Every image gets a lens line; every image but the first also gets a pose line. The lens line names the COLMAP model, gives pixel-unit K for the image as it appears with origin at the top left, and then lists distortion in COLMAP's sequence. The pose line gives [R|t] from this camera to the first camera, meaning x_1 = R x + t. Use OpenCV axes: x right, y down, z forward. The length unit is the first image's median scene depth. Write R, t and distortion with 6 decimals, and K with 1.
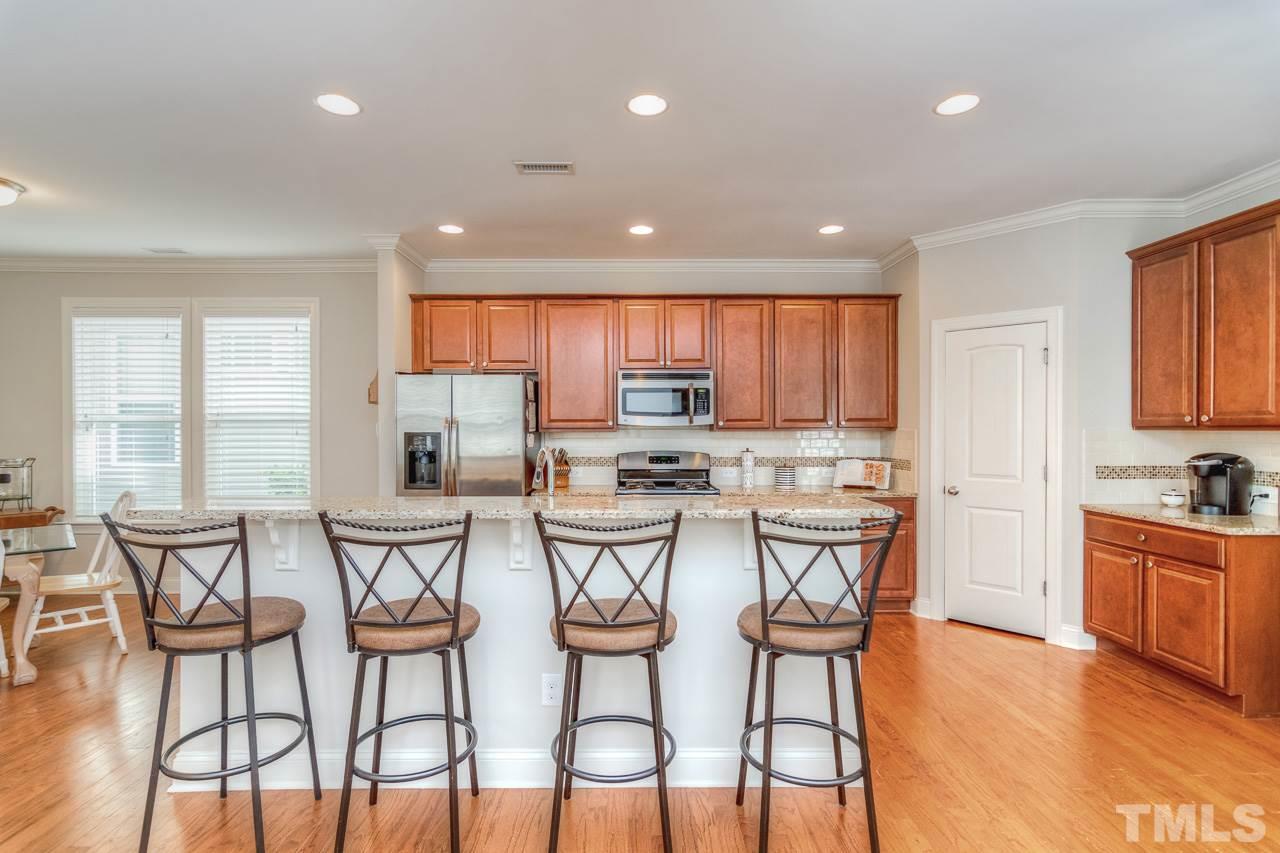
lens RADIAL K [[621.2, 0, 640.0], [0, 621.2, 426.5], [0, 0, 1]] dist [0.002560, 0.001077]
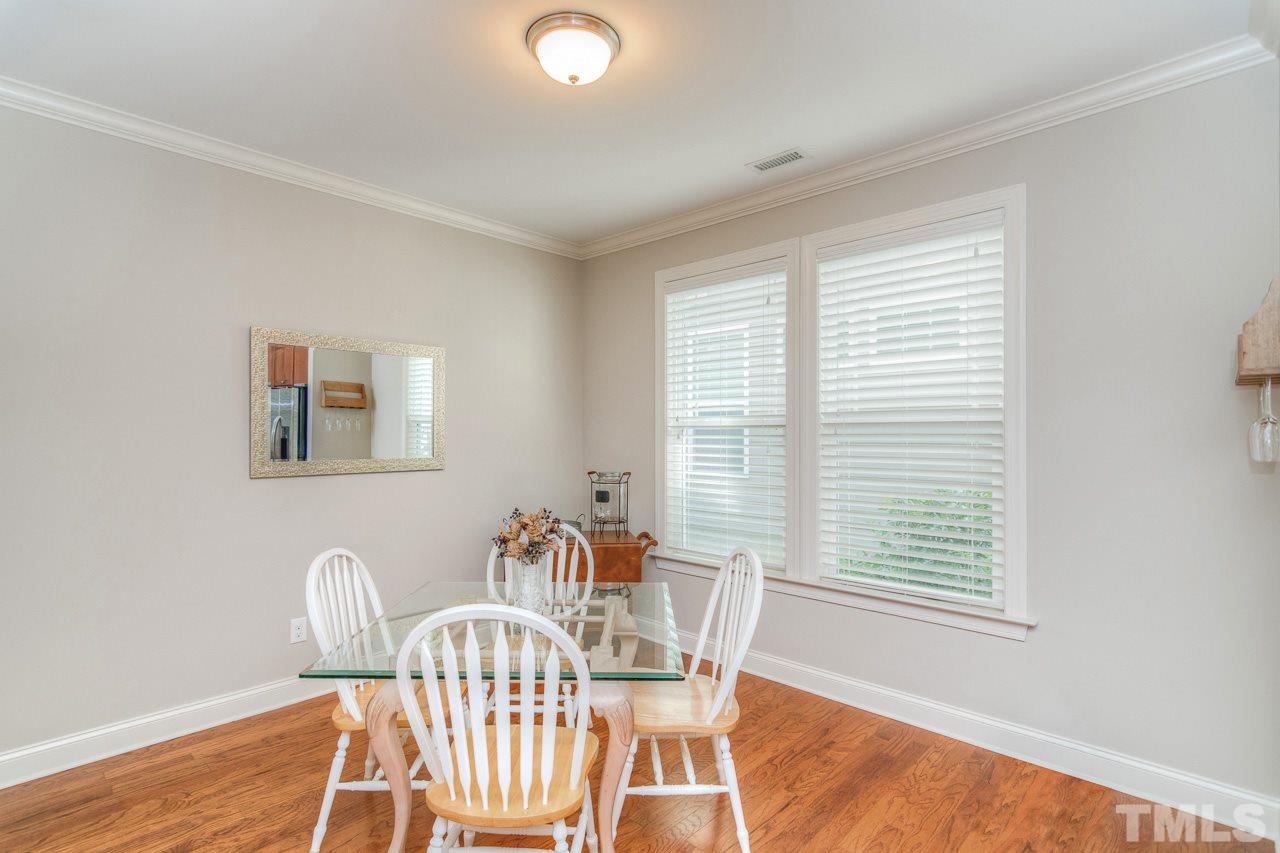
lens RADIAL K [[621.2, 0, 640.0], [0, 621.2, 426.5], [0, 0, 1]] dist [0.002560, 0.001077]
pose [[0.724722, -0.004849, -0.689025, -0.391973], [-0.003465, 0.999937, -0.010682, 0.000295], [0.689033, 0.010129, 0.724659, 0.408918]]
